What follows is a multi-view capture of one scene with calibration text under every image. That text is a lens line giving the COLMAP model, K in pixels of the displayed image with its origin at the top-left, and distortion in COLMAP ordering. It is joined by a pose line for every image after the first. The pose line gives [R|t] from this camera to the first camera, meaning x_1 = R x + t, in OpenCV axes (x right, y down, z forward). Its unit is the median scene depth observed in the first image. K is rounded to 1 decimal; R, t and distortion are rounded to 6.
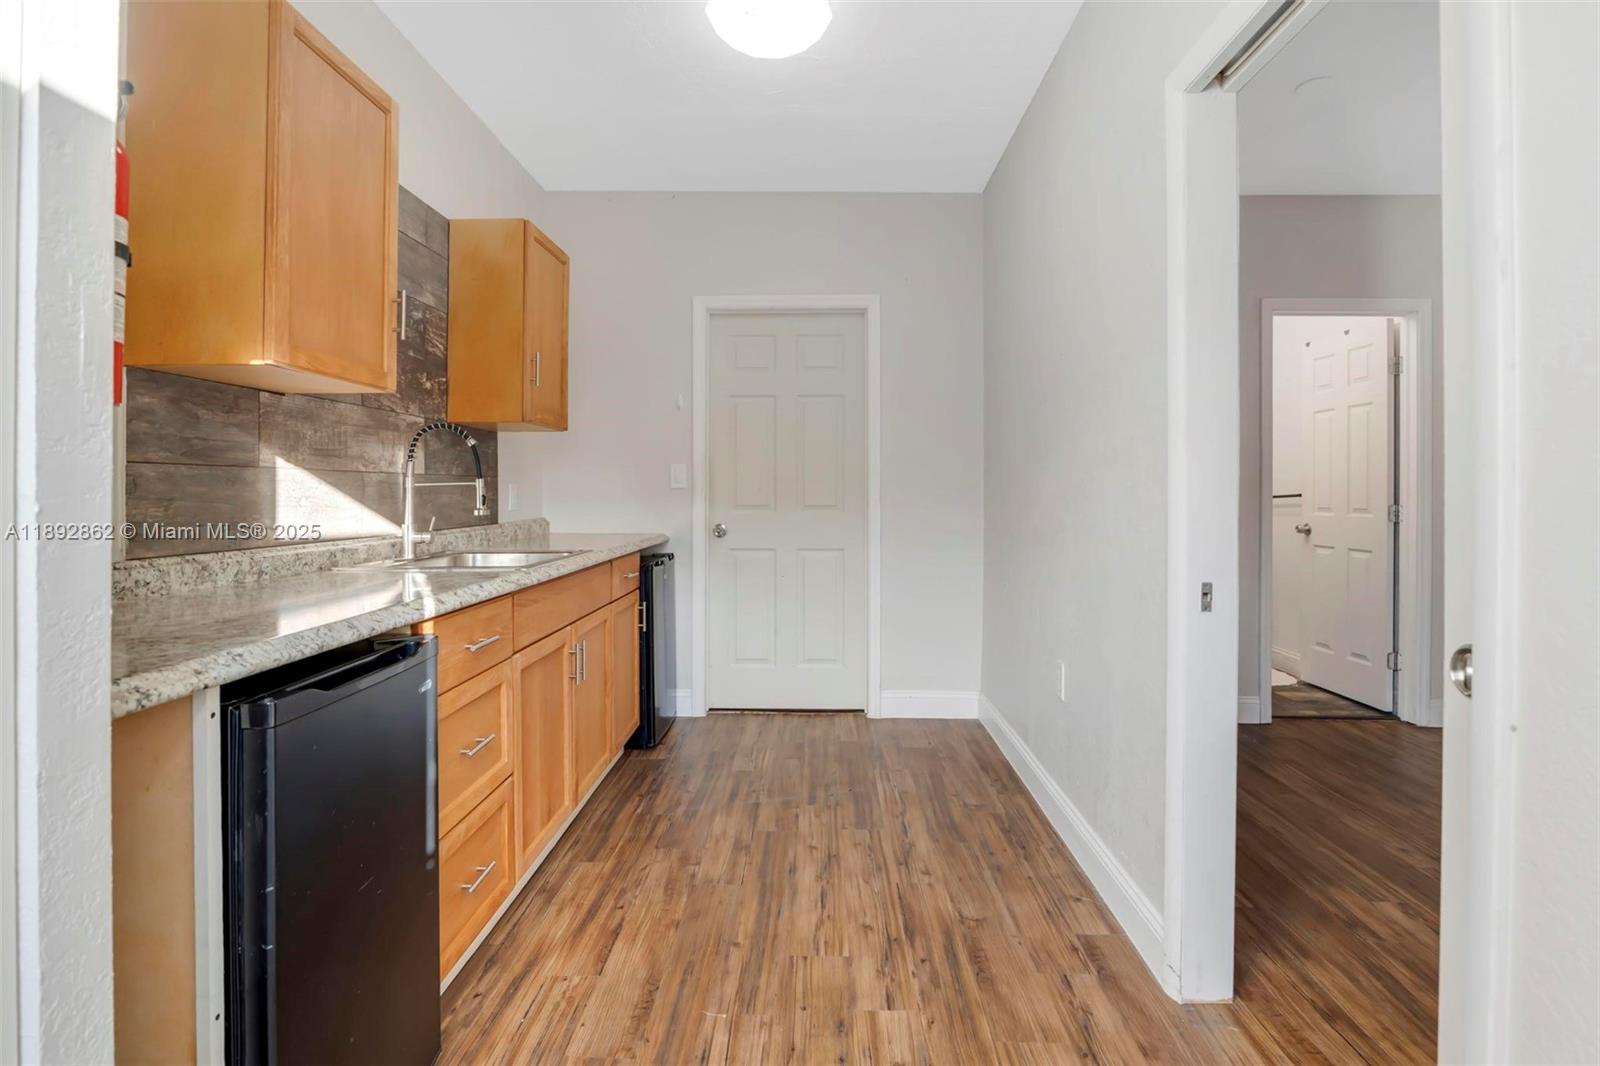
lens RADIAL K [[756.6, 0, 802.0], [0, 756.6, 502.0], [0, 0, 1]] dist [-0.024423, 0.000644]
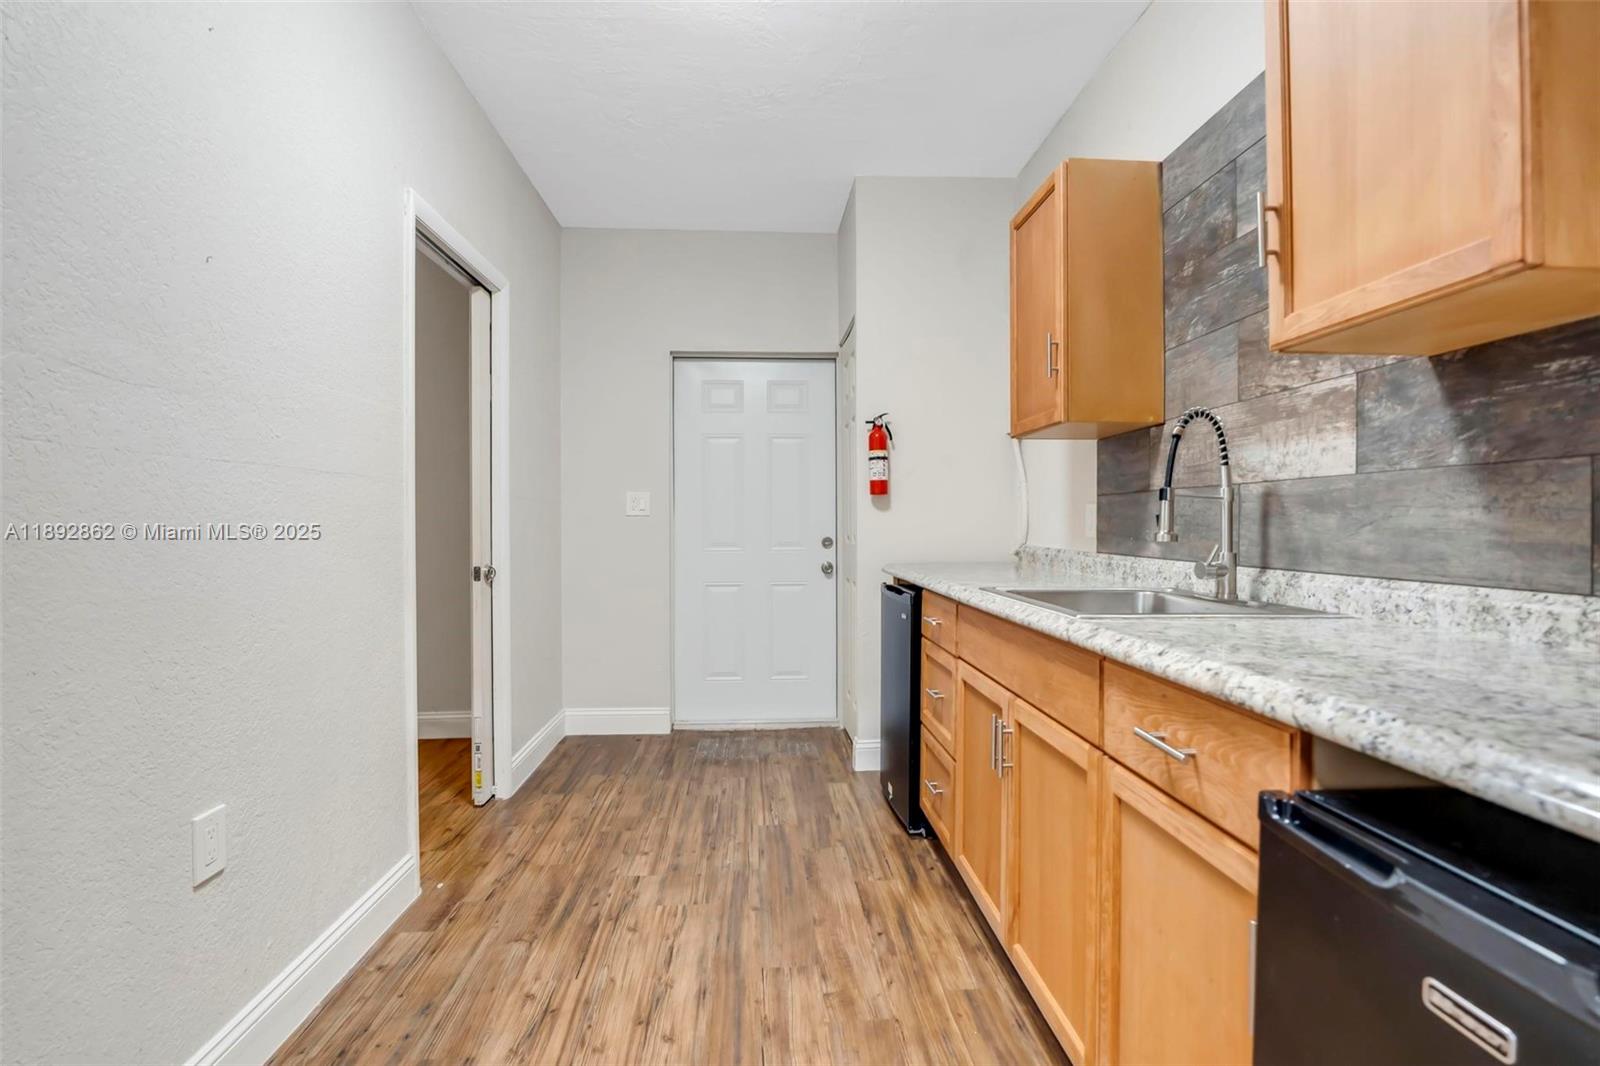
lens RADIAL K [[745.0, 0, 777.7], [0, 745.0, 506.6], [0, 0, 1]] dist [0.025054, -0.000157]
pose [[-0.998226, -0.003051, -0.059455, -0.046853], [-0.002442, 0.999944, -0.010325, -0.007024], [0.059483, -0.010162, -0.998178, 1.937932]]
